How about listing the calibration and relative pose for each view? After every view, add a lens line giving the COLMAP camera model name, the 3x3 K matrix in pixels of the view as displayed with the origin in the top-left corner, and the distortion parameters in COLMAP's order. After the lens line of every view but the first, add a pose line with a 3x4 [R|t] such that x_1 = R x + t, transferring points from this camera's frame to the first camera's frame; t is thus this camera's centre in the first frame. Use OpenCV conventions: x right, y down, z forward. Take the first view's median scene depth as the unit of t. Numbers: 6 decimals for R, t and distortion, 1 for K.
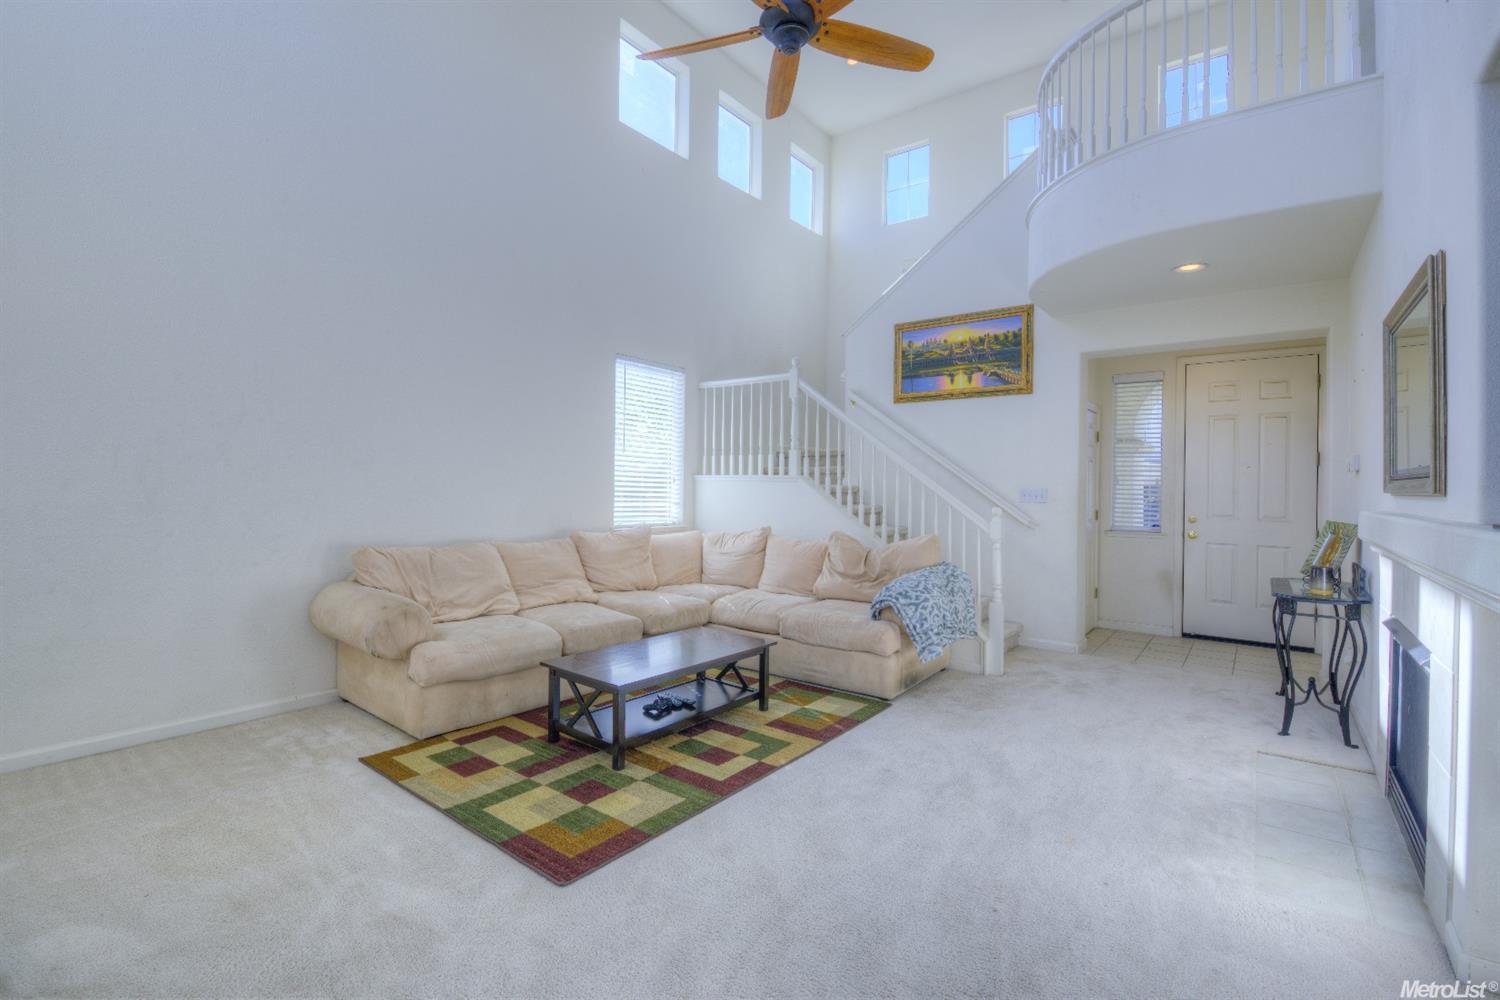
lens RADIAL K [[653.7, 0, 726.1], [0, 653.7, 486.5], [0, 0, 1]] dist [-0.010538, -0.006169]
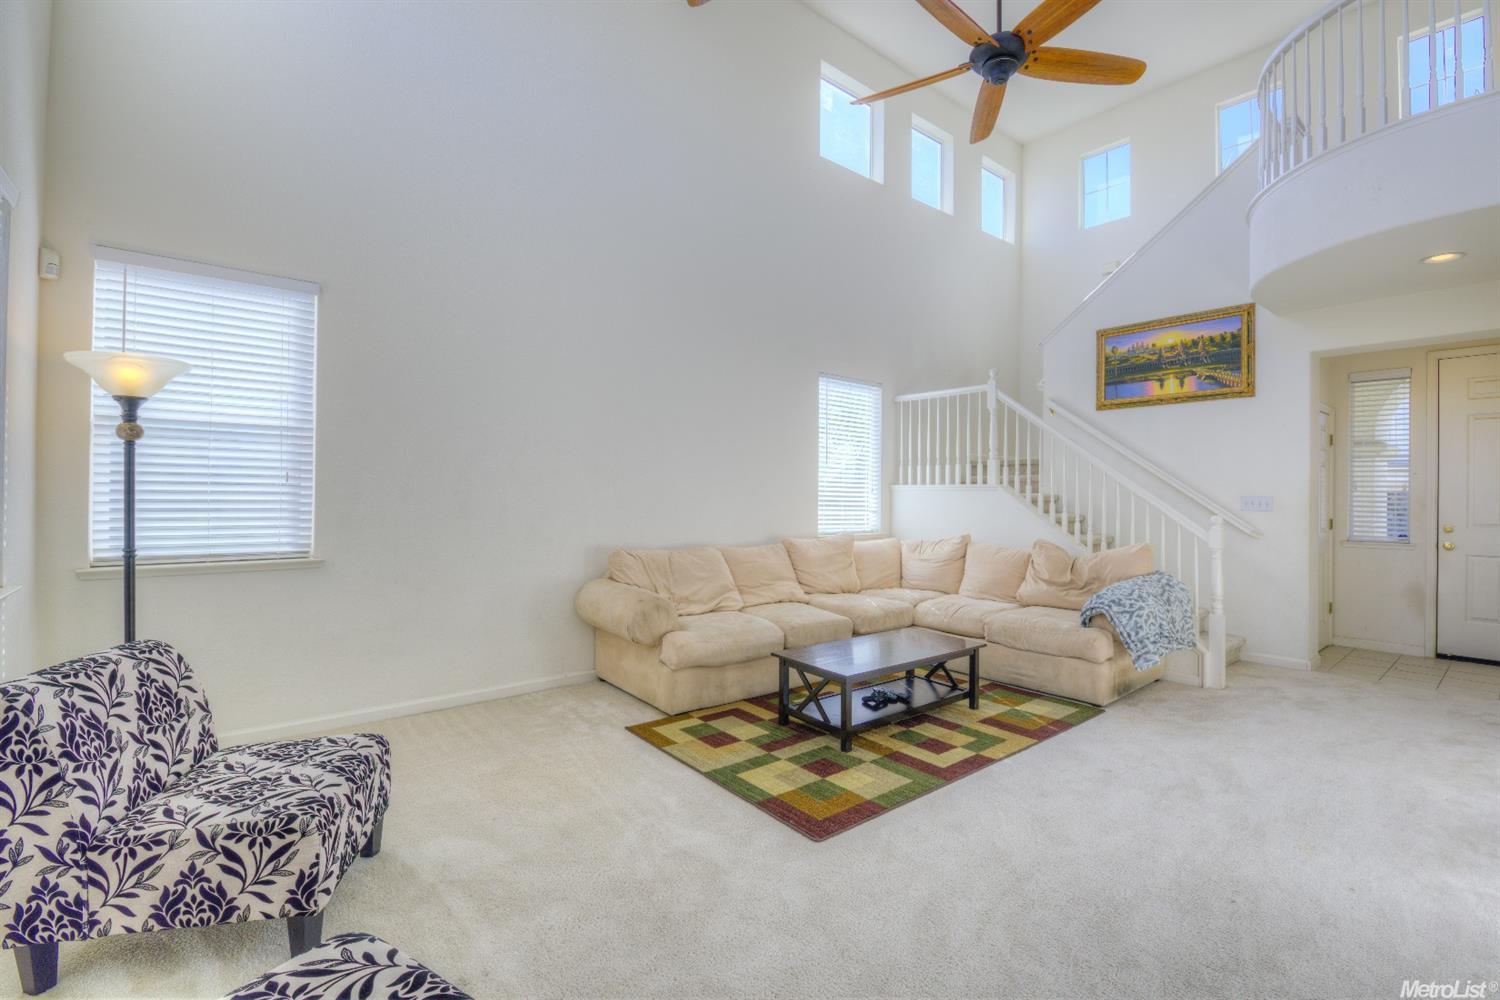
lens RADIAL K [[653.7, 0, 761.8], [0, 653.7, 493.8], [0, 0, 1]] dist [-0.010538, -0.006169]
pose [[0.980732, -0.005787, -0.195273, -0.068121], [0.005100, 0.999979, -0.004021, -0.000316], [0.195293, 0.002948, 0.980741, -0.091497]]
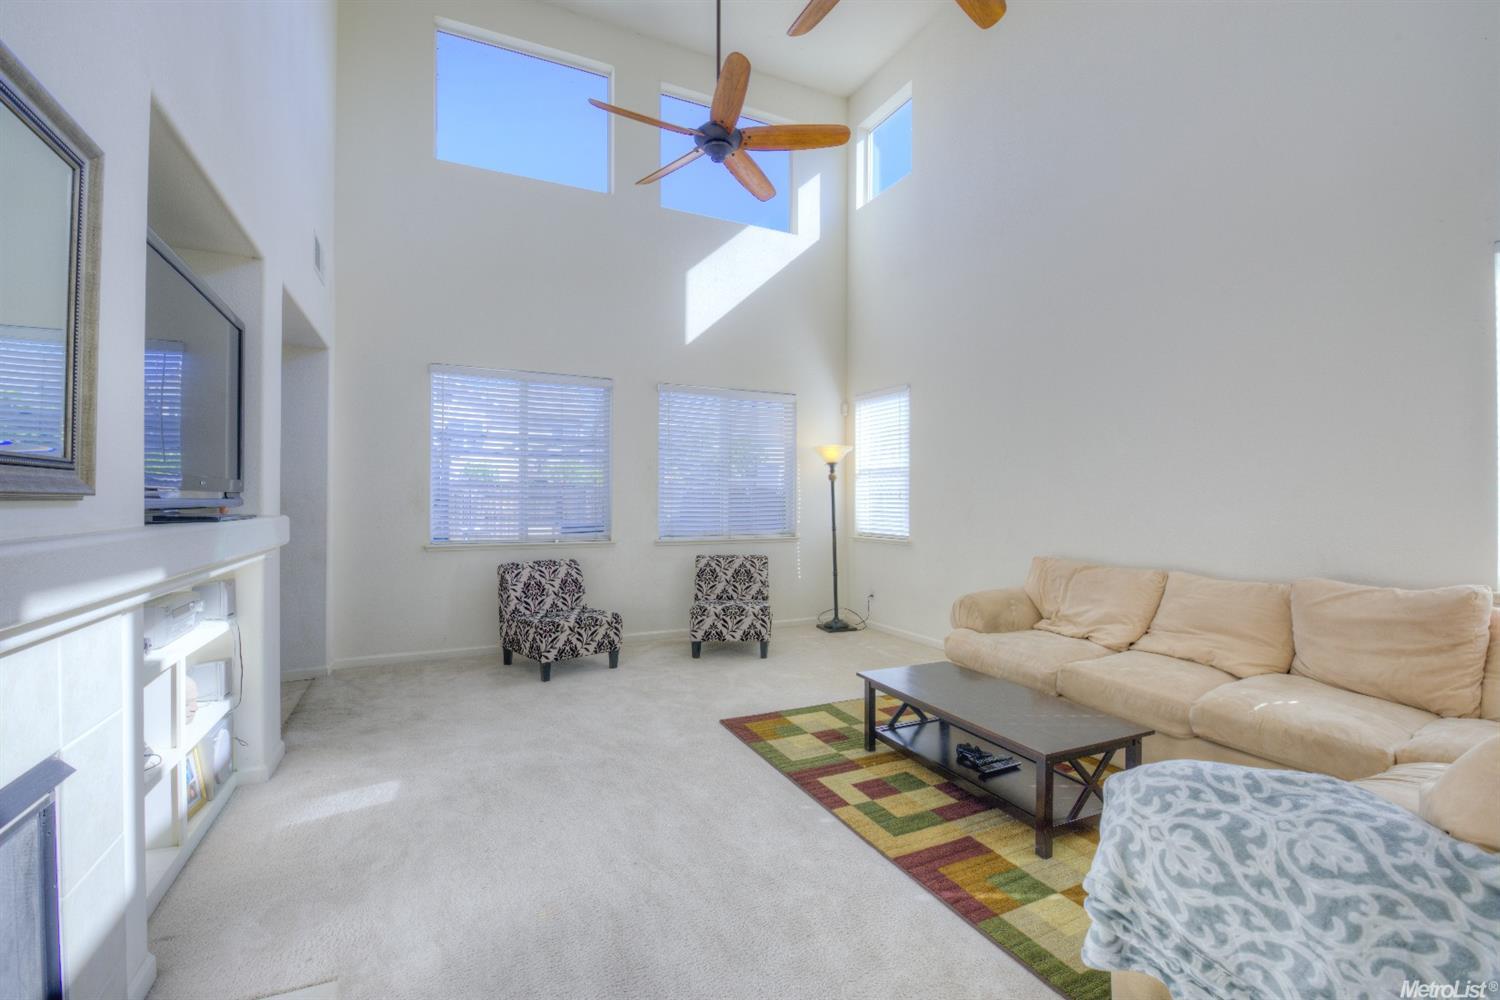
lens RADIAL K [[653.7, 0, 753.8], [0, 653.7, 499.7], [0, 0, 1]] dist [-0.010538, -0.006169]
pose [[-0.422025, -0.019985, -0.906364, 0.754626], [-0.010543, 0.999798, -0.017136, 0.015350], [0.906523, 0.002324, -0.422150, 1.021720]]
